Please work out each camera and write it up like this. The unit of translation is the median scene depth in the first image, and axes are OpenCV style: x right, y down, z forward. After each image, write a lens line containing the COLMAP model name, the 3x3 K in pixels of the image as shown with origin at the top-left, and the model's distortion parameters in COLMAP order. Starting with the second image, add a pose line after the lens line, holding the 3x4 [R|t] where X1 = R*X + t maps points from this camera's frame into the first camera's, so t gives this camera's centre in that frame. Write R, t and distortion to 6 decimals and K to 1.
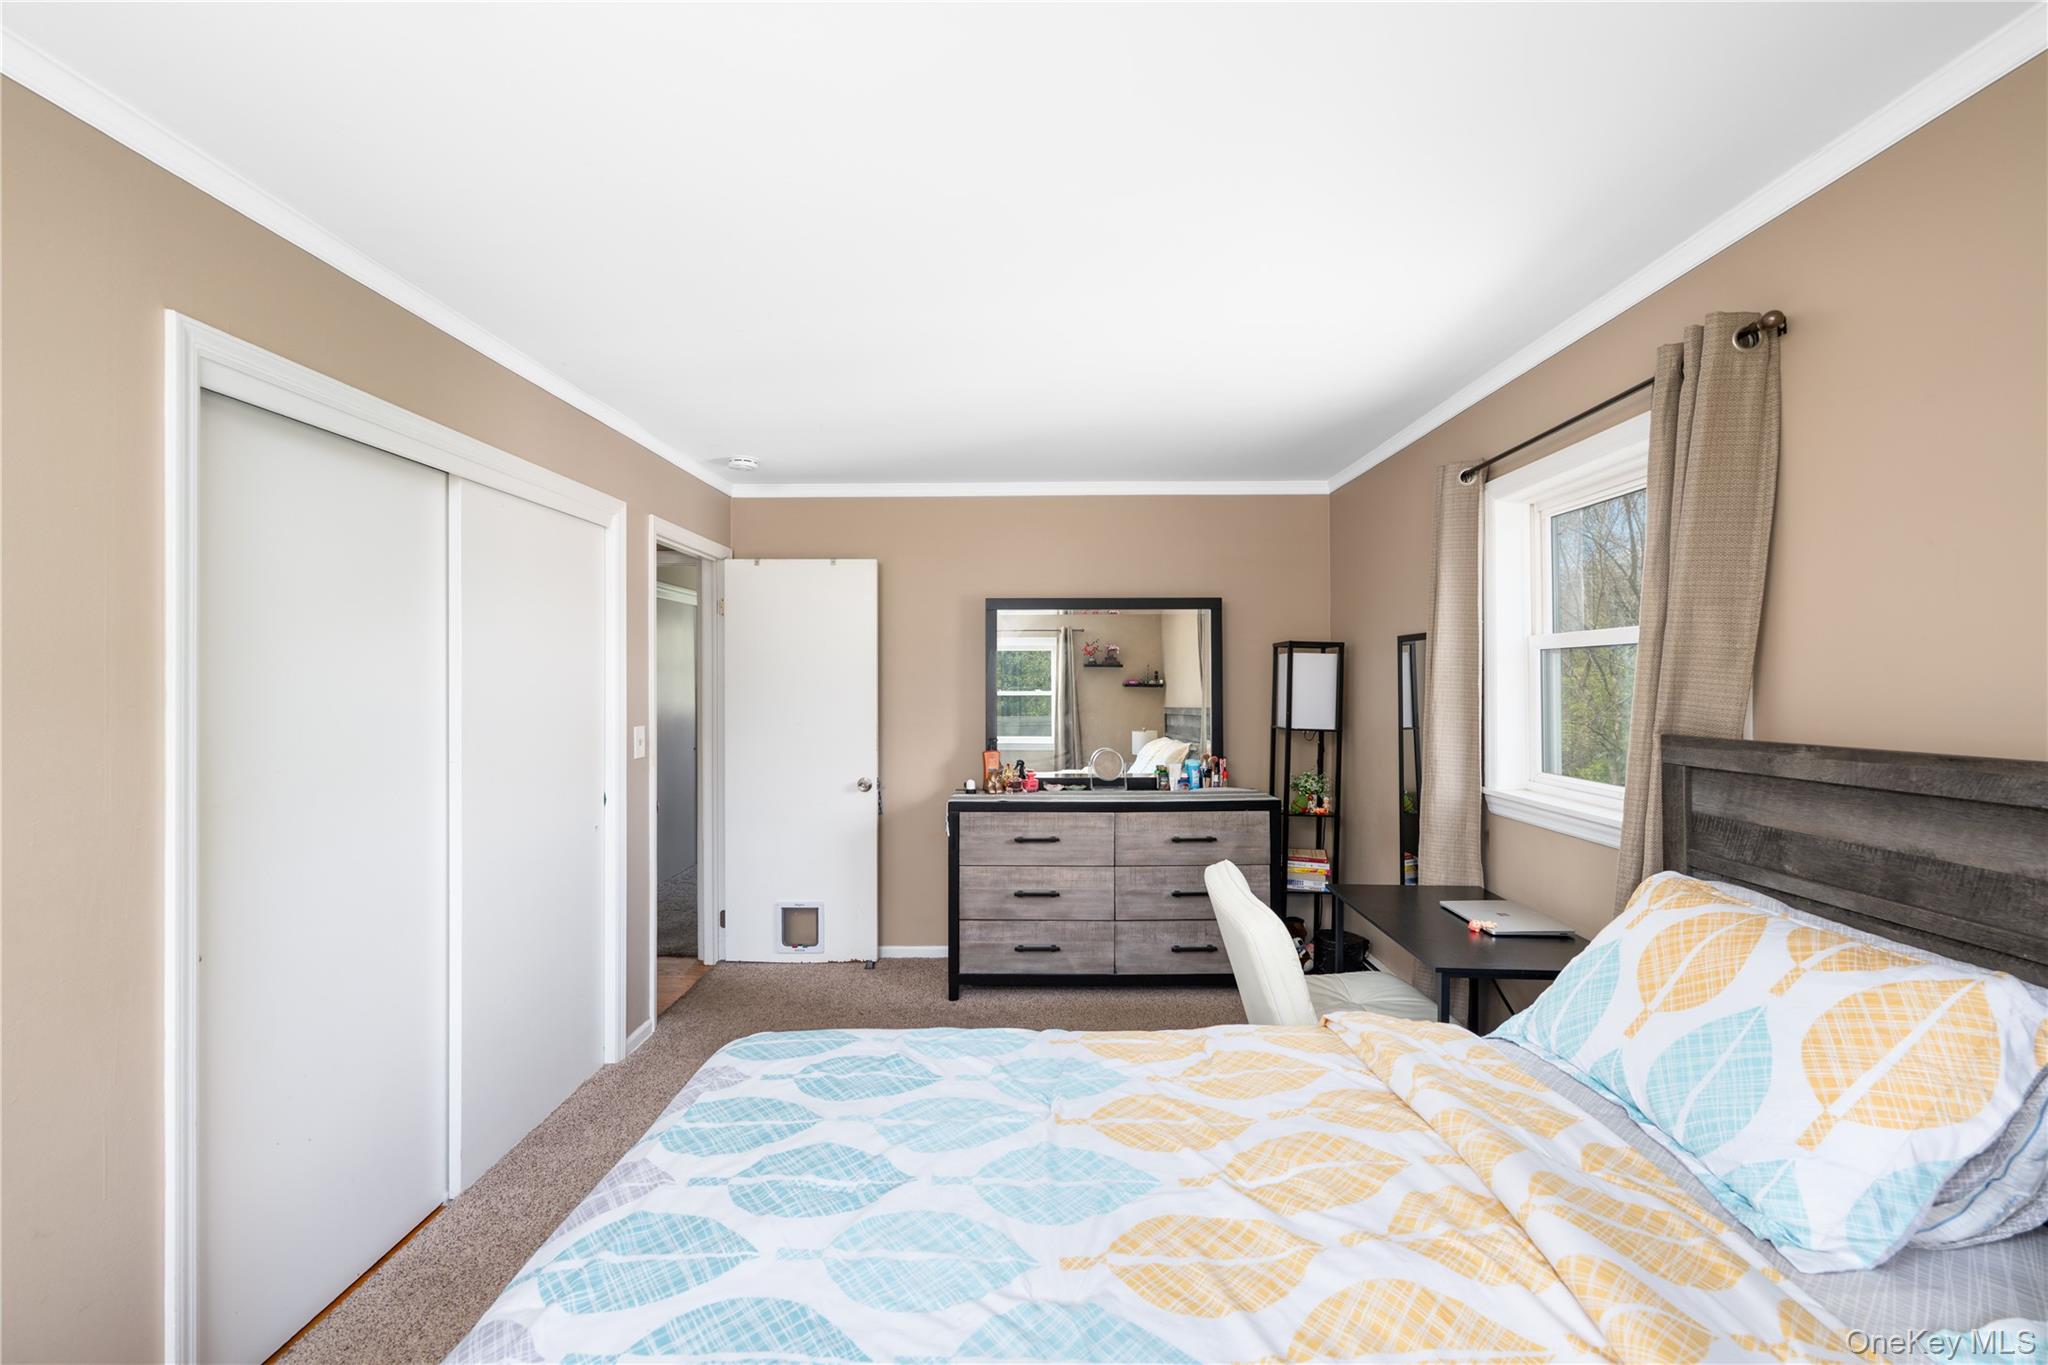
lens RADIAL K [[820.4, 0, 1024.5], [0, 820.4, 682.5], [0, 0, 1]] dist [0.000113, 0.000011]
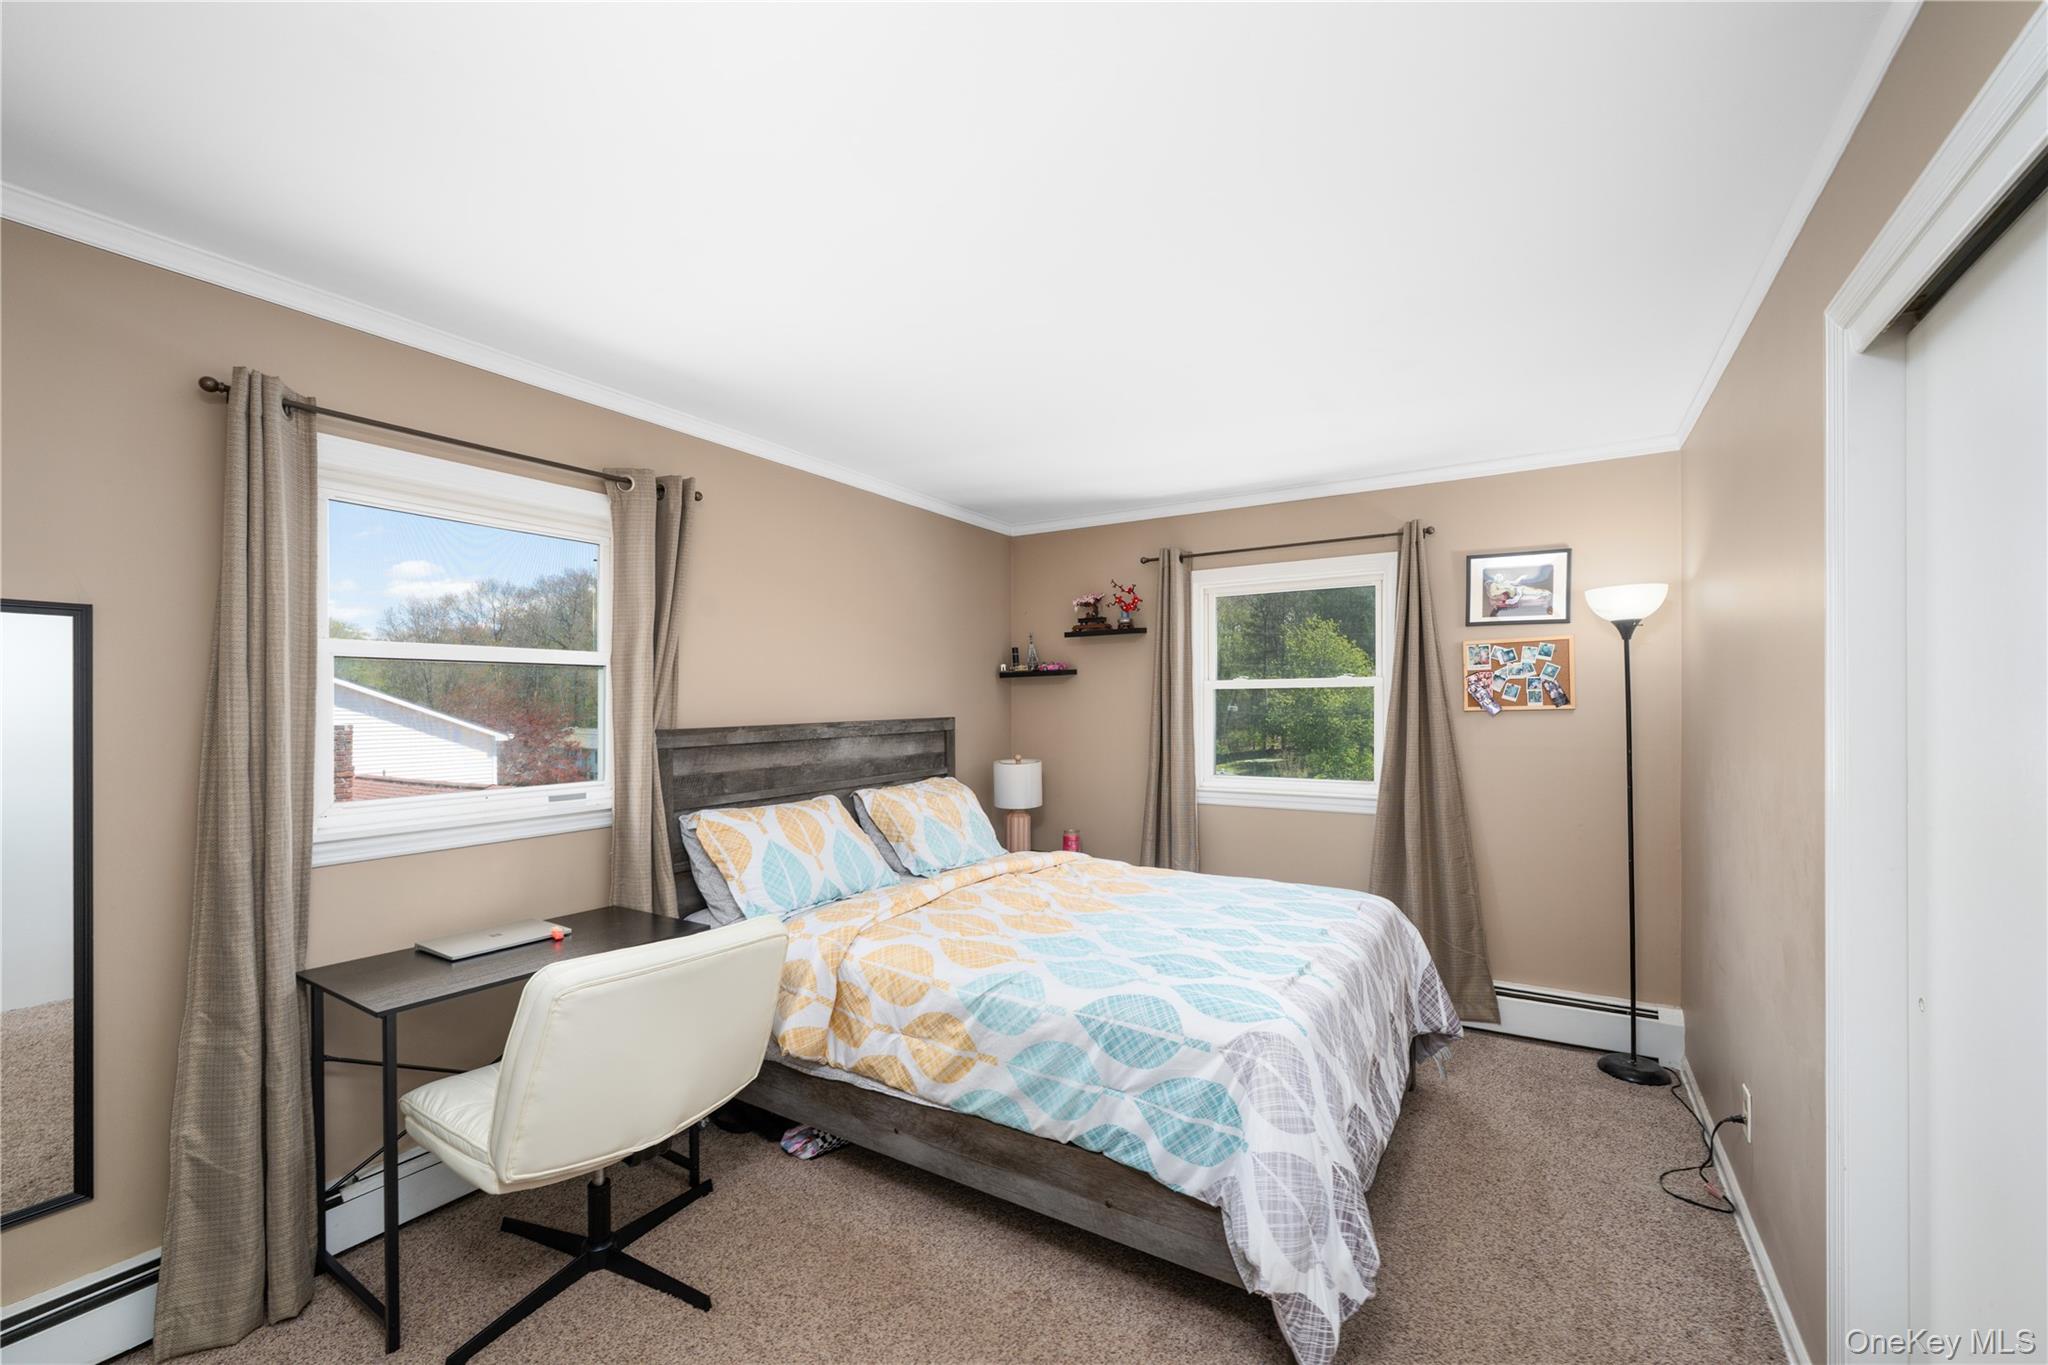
lens RADIAL K [[820.4, 0, 1024.3], [0, 820.4, 694.2], [0, 0, 1]] dist [0.000113, 0.000011]
pose [[-0.853454, 0.003007, 0.521159, -0.667116], [-0.000706, 0.999976, -0.006926, 0.008454], [-0.521167, -0.006279, -0.853431, 2.213871]]
